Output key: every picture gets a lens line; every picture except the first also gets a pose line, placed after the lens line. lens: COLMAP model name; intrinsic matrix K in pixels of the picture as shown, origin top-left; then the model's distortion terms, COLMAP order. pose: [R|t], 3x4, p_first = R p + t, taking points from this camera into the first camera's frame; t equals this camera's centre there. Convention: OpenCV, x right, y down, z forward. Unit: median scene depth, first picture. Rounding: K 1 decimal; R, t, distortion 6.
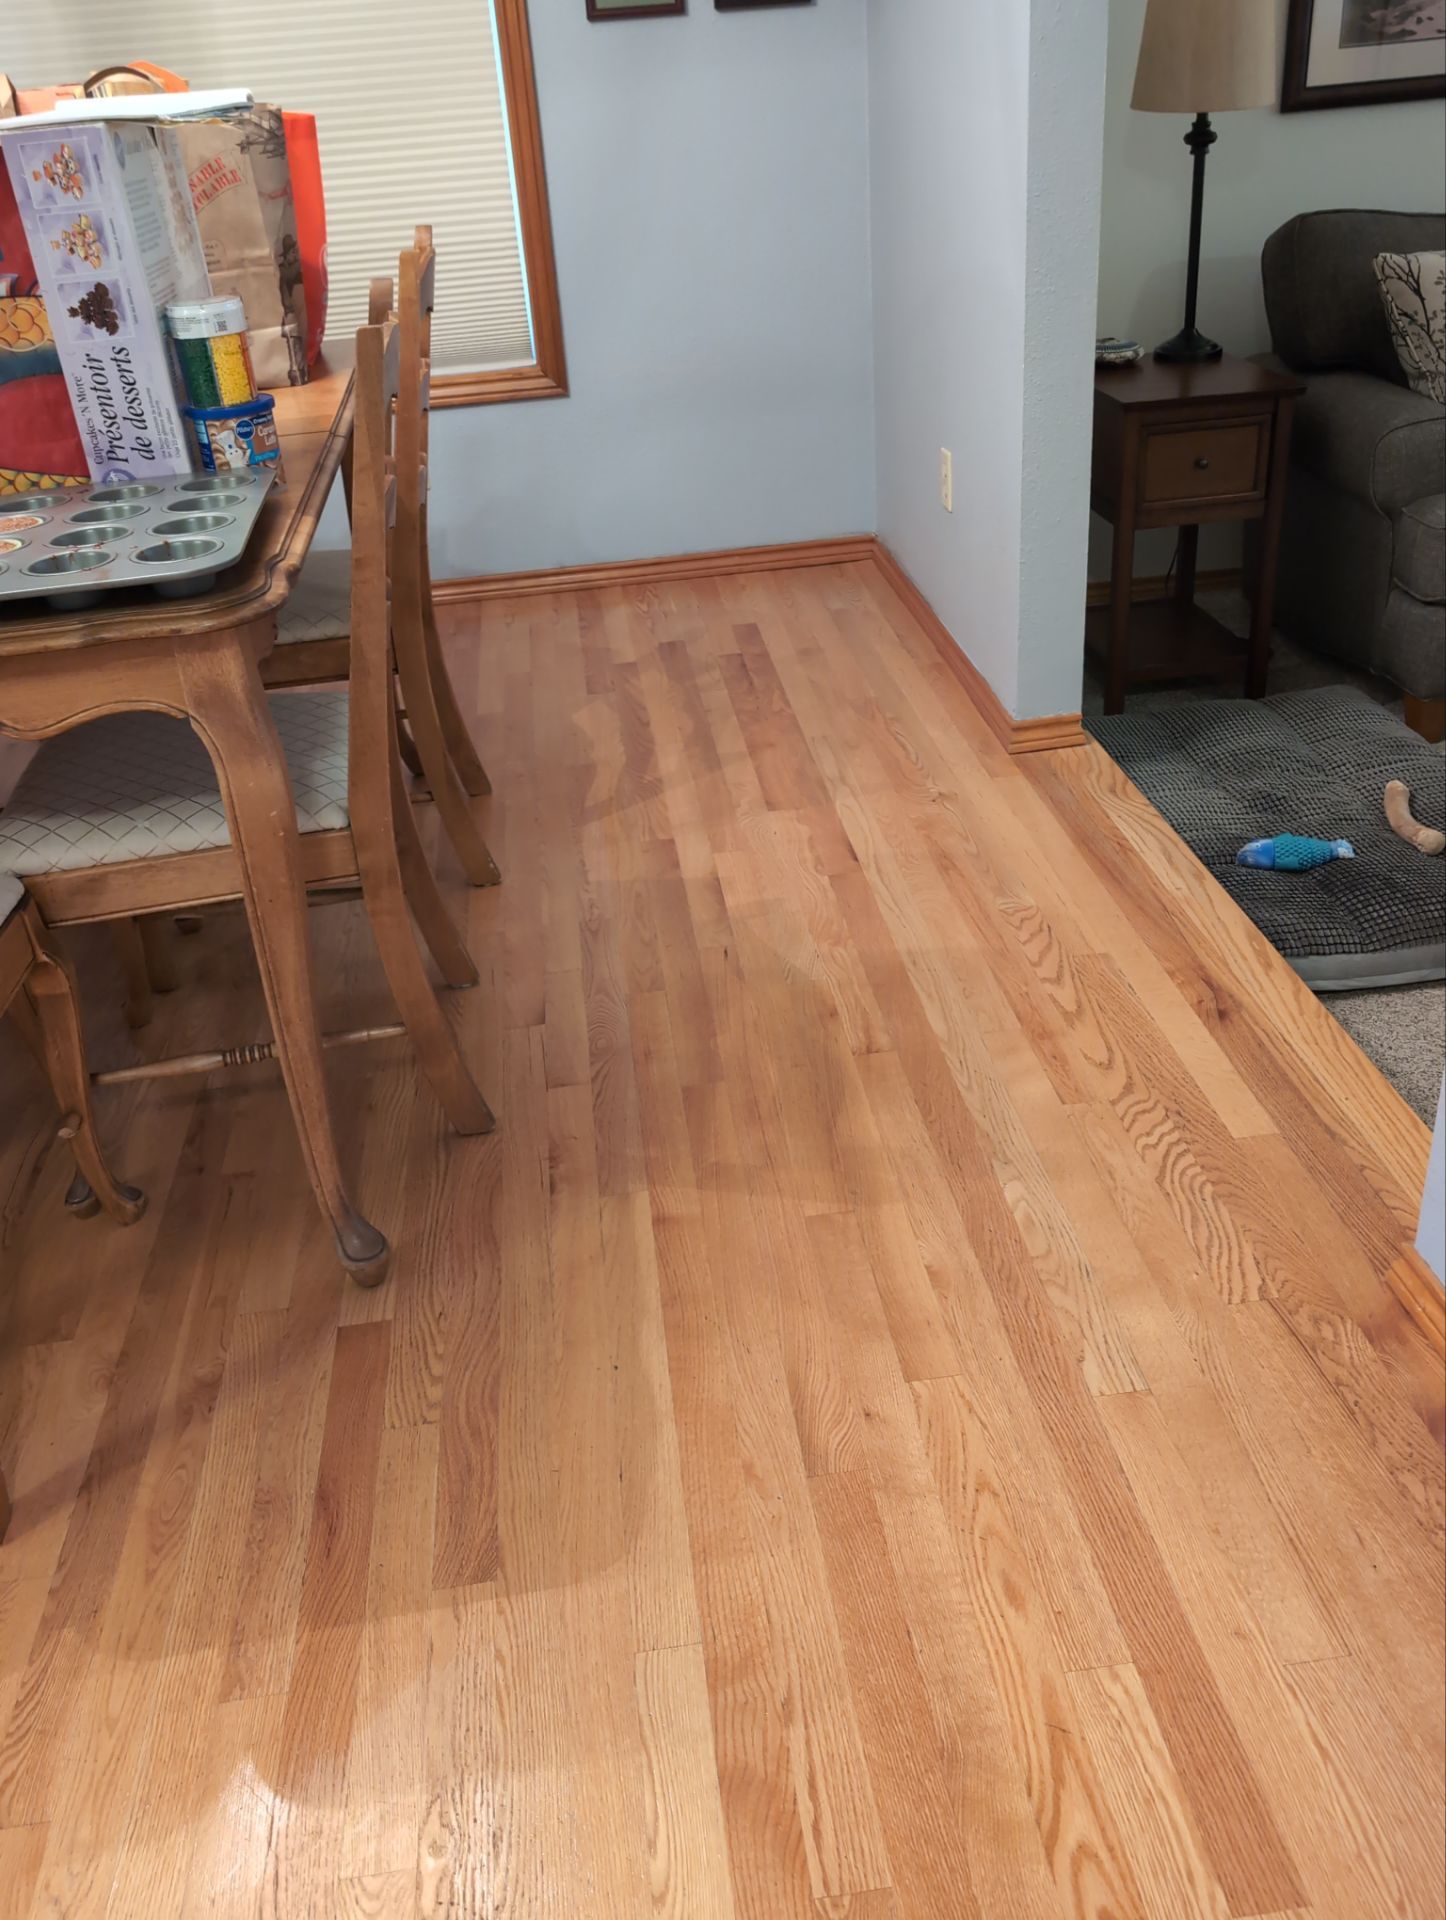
lens RADIAL K [[1619.4, 0, 723.0], [0, 1619.4, 960.0], [0, 0, 1]] dist [0.022647, -0.003025]
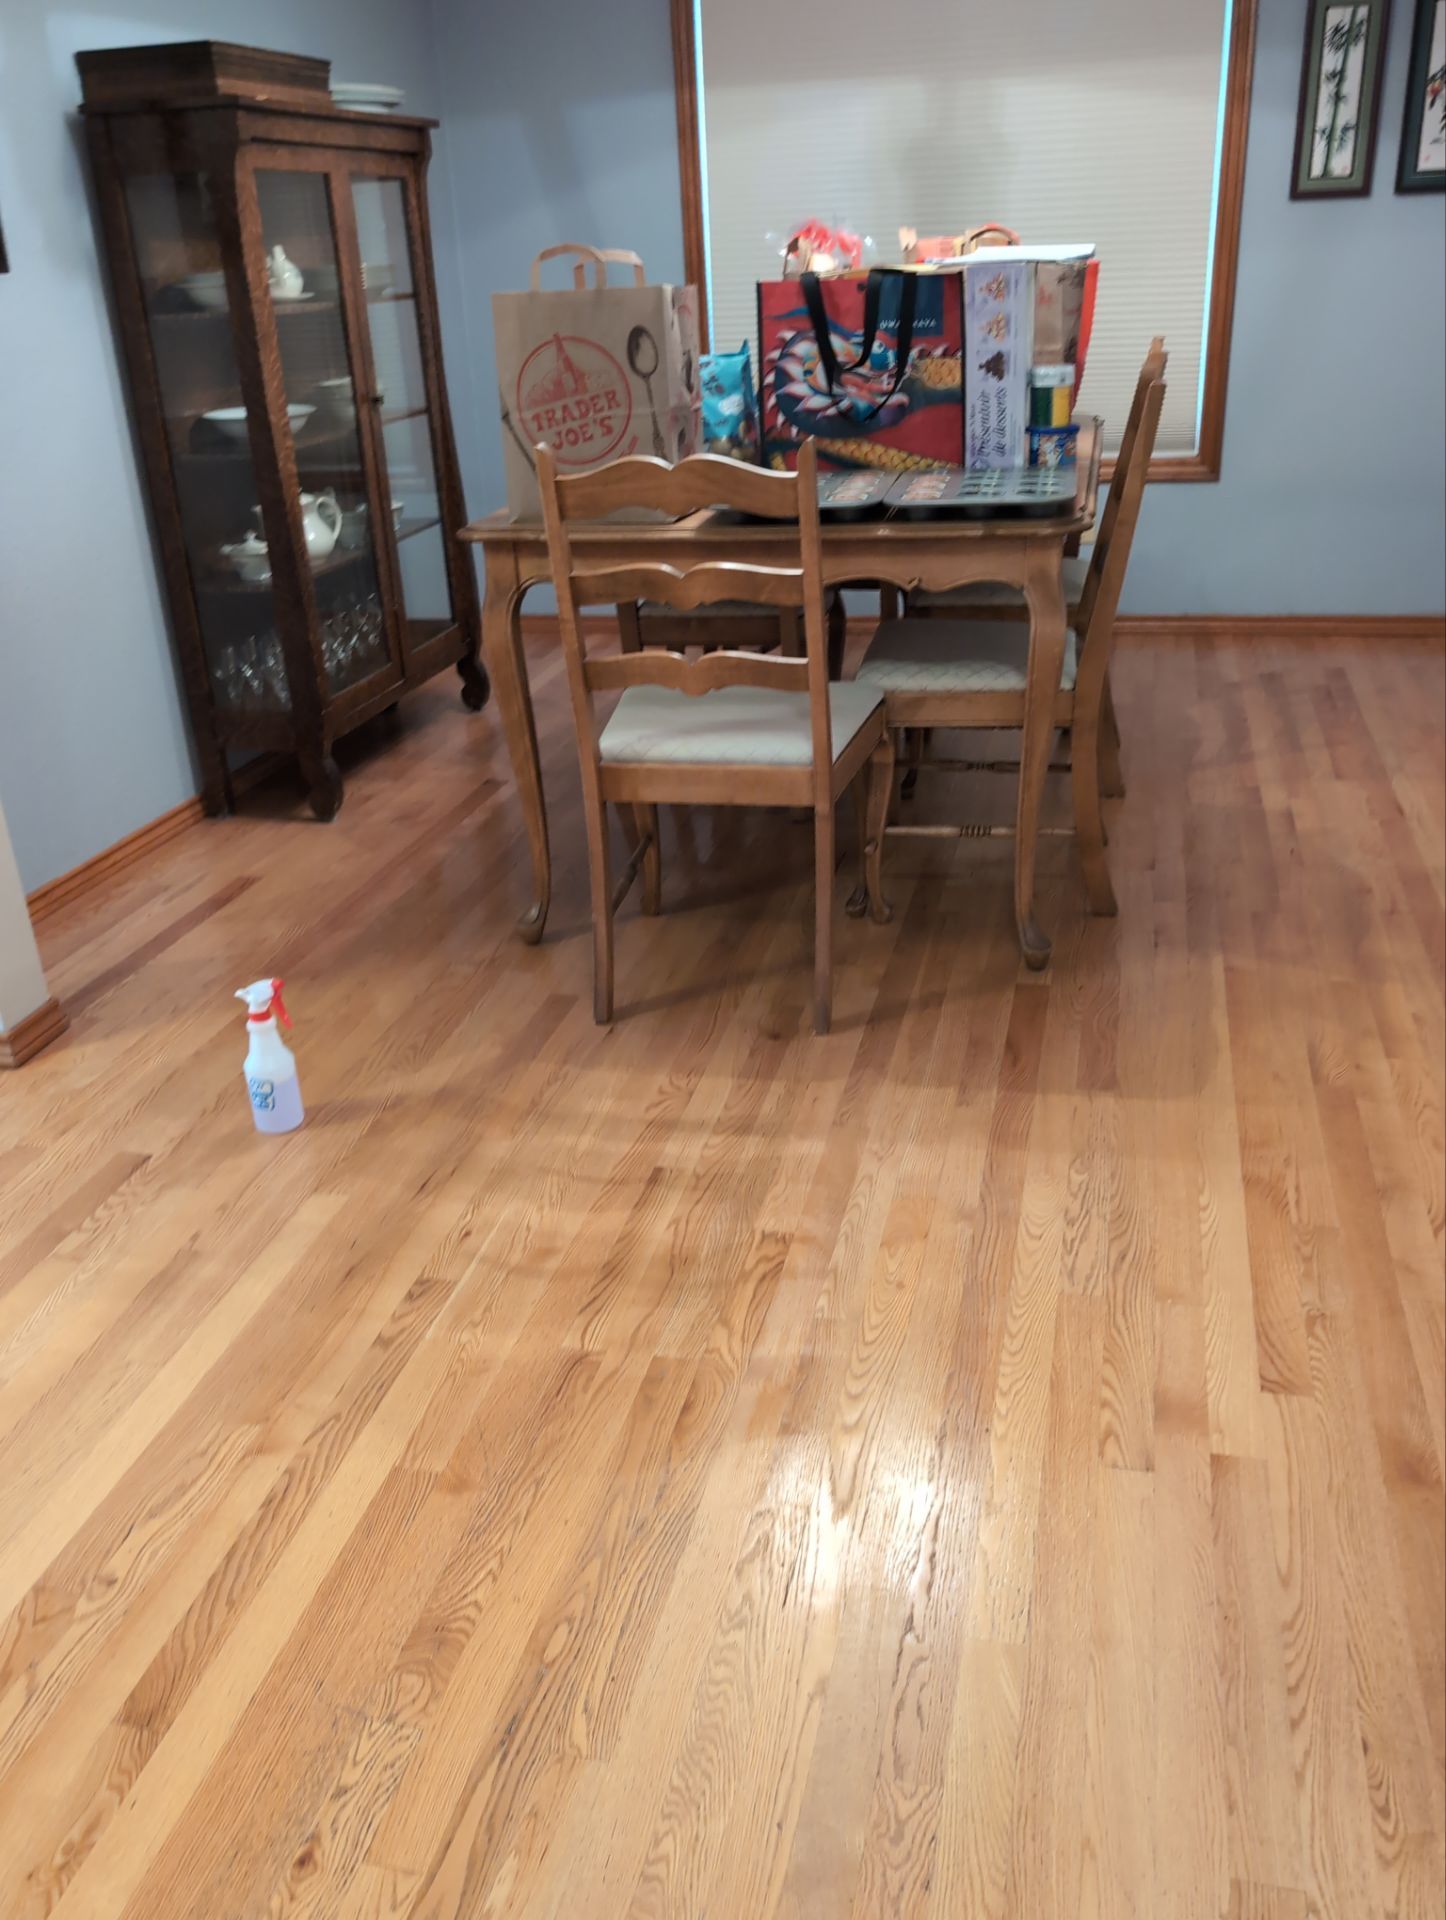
lens RADIAL K [[1572.0, 0, 723.0], [0, 1572.0, 960.0], [0, 0, 1]] dist [0.003167, -0.004251]
pose [[0.935323, 0.174761, -0.307618, -0.031484], [-0.193602, 0.980572, -0.031583, 0.300281], [0.296122, 0.089096, 0.950986, -0.562653]]
